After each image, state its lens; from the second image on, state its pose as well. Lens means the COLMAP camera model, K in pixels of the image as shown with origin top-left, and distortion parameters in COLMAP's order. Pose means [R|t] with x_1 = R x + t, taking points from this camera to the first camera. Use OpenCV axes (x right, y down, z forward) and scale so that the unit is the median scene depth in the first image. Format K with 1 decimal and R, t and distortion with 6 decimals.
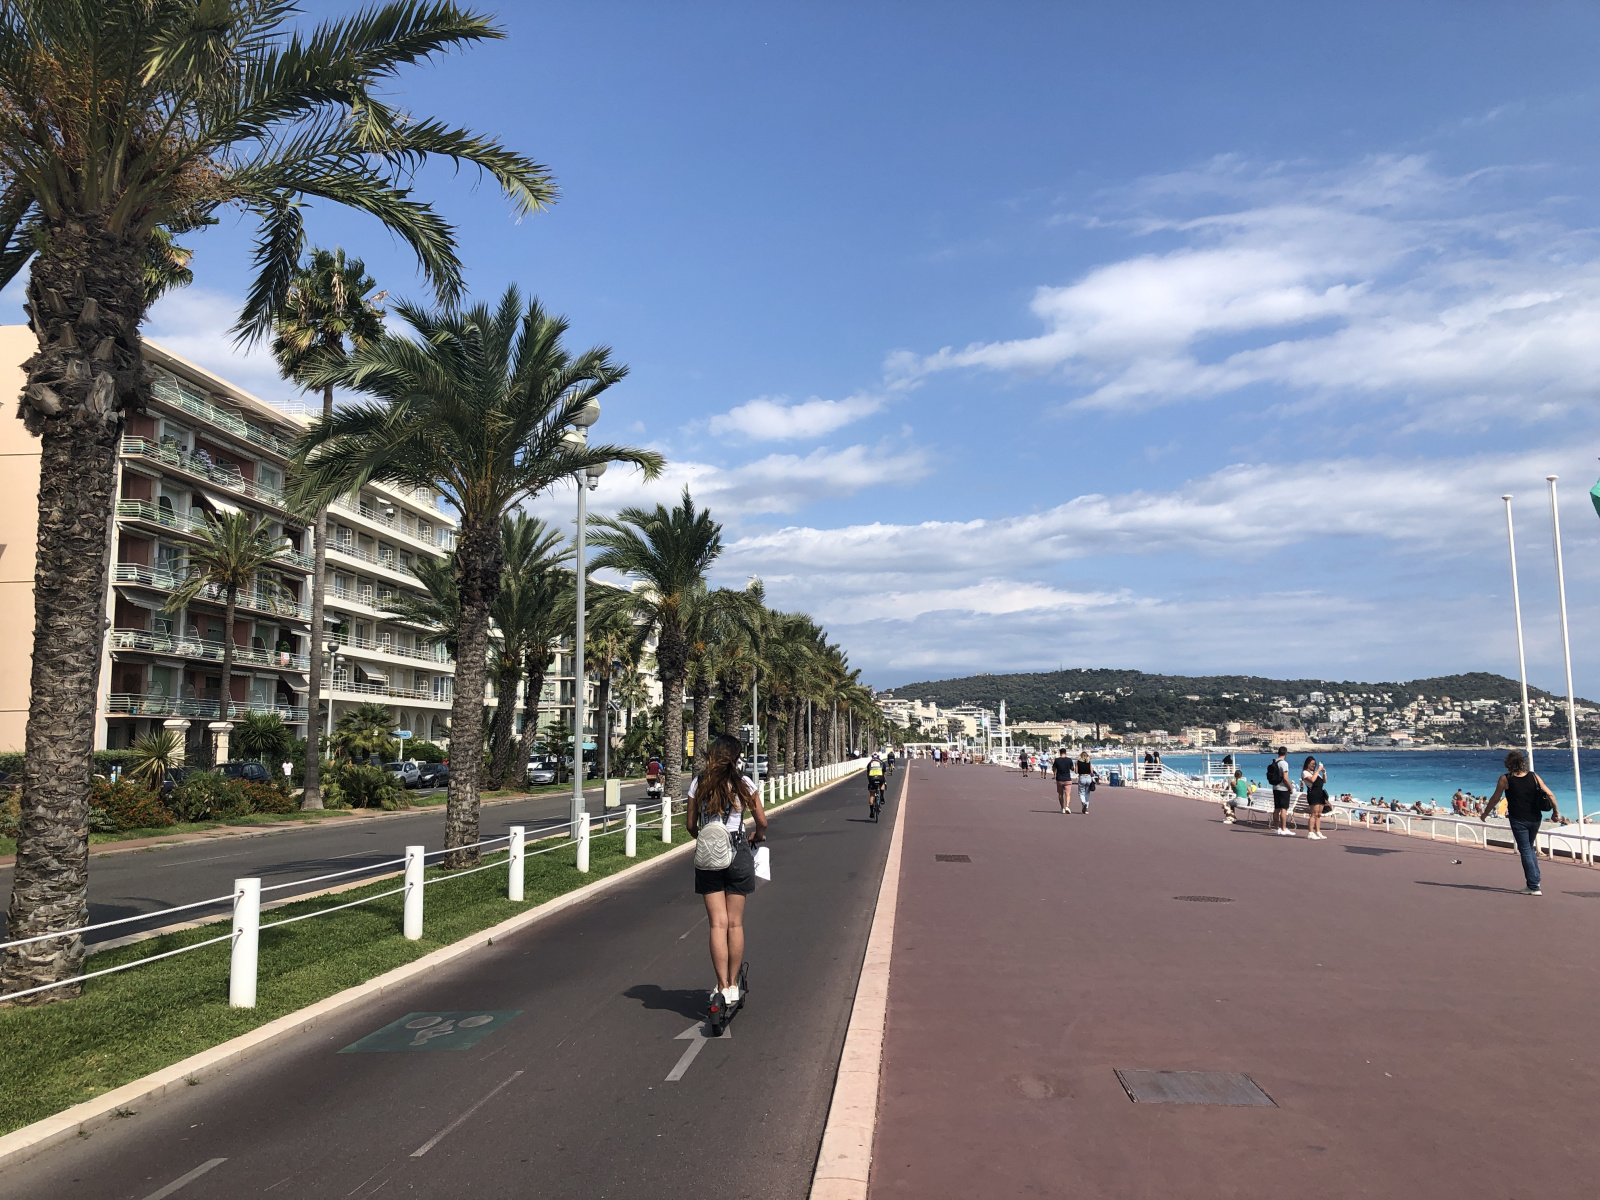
lens RADIAL K [[1303.3, 0, 800.0], [0, 1303.3, 600.0], [0, 0, 1]] dist [0.001036, 0.003219]
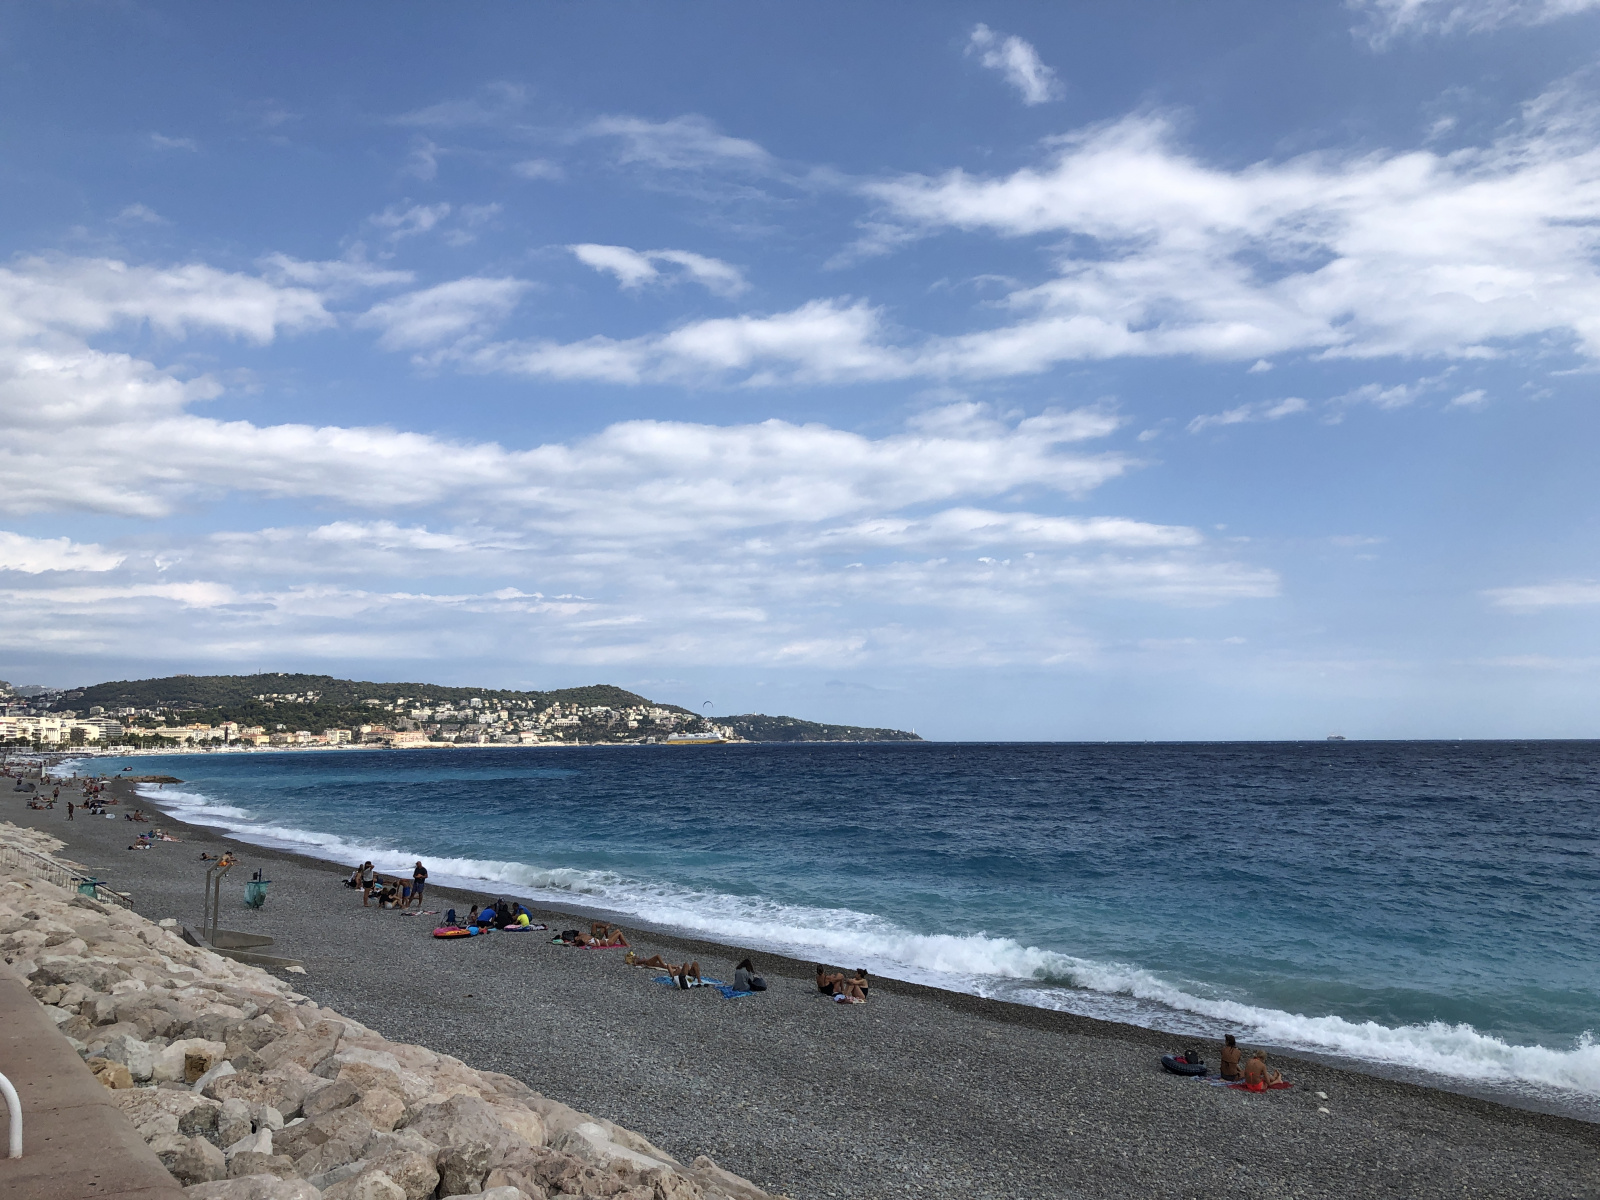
lens RADIAL K [[1303.3, 0, 800.0], [0, 1303.3, 600.0], [0, 0, 1]] dist [0.001036, 0.003219]
pose [[0.847041, 0.055172, 0.528657, 0.006119], [-0.056711, 0.998302, -0.013320, -0.023771], [-0.528494, -0.018698, 0.848731, -0.204412]]
